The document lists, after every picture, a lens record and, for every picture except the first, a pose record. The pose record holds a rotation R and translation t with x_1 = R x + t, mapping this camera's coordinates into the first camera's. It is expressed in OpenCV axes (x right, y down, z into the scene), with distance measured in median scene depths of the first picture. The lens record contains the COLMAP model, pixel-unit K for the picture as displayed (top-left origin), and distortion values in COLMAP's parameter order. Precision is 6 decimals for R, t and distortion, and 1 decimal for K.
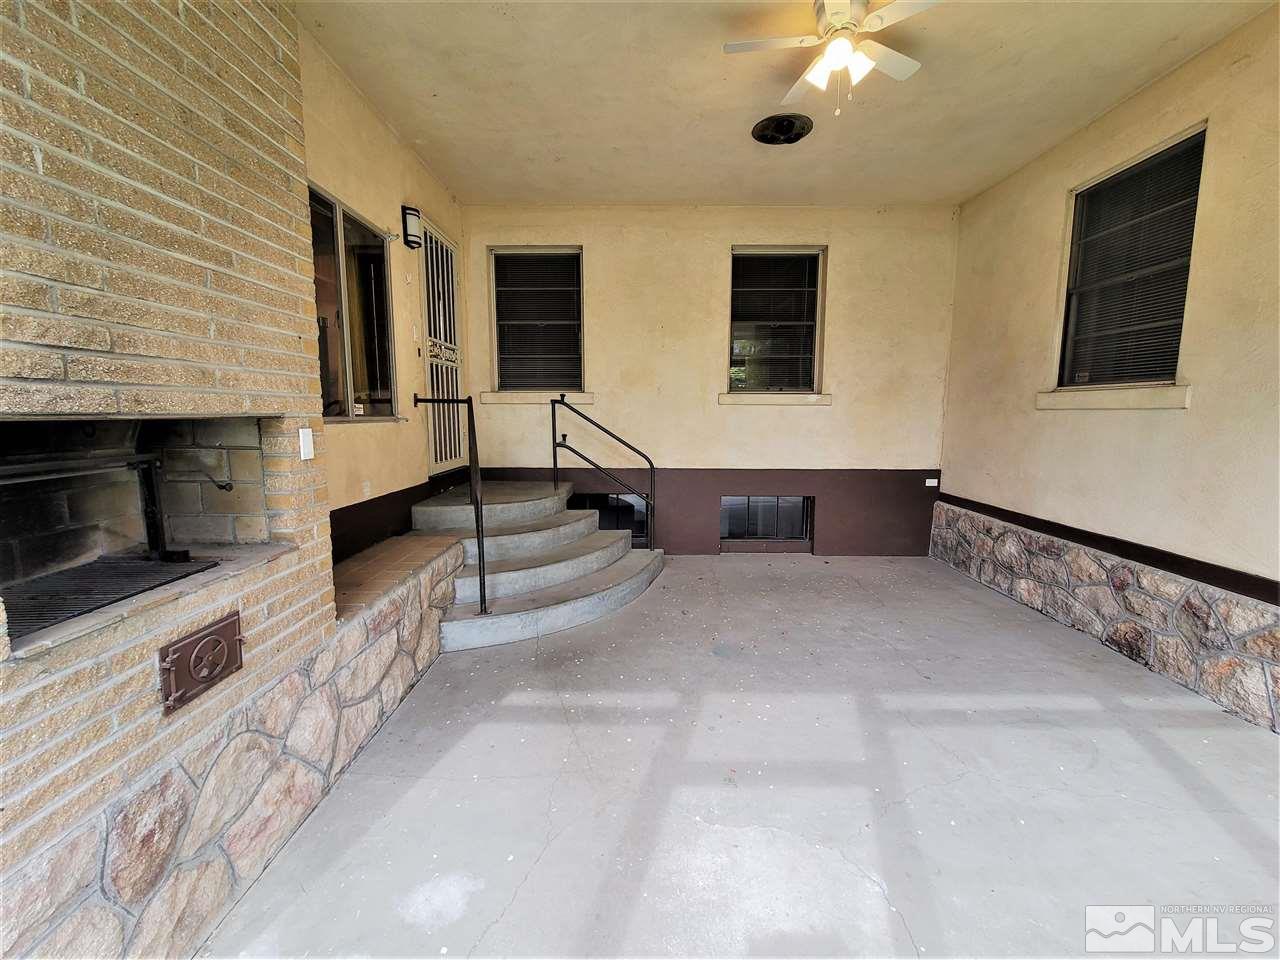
lens RADIAL K [[549.8, 0, 640.0], [0, 549.8, 480.0], [0, 0, 1]] dist [-0.000779, 0.000004]
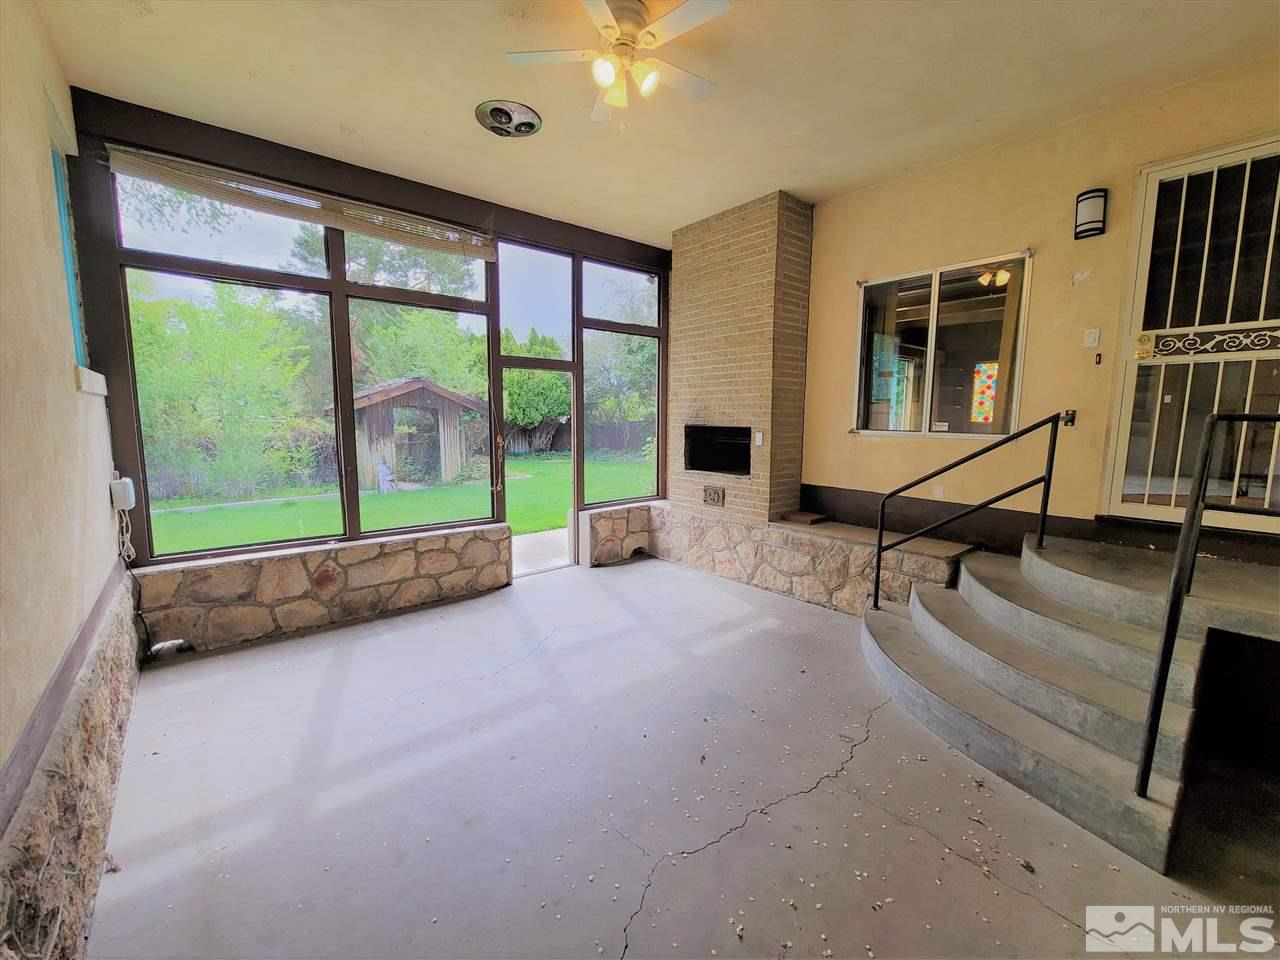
lens RADIAL K [[549.8, 0, 640.0], [0, 549.8, 480.0], [0, 0, 1]] dist [-0.000779, 0.000004]
pose [[-0.778111, 0.066556, -0.624590, 0.943195], [-0.089187, 0.972589, 0.214748, -0.256354], [0.621762, 0.222803, -0.750847, 1.800436]]
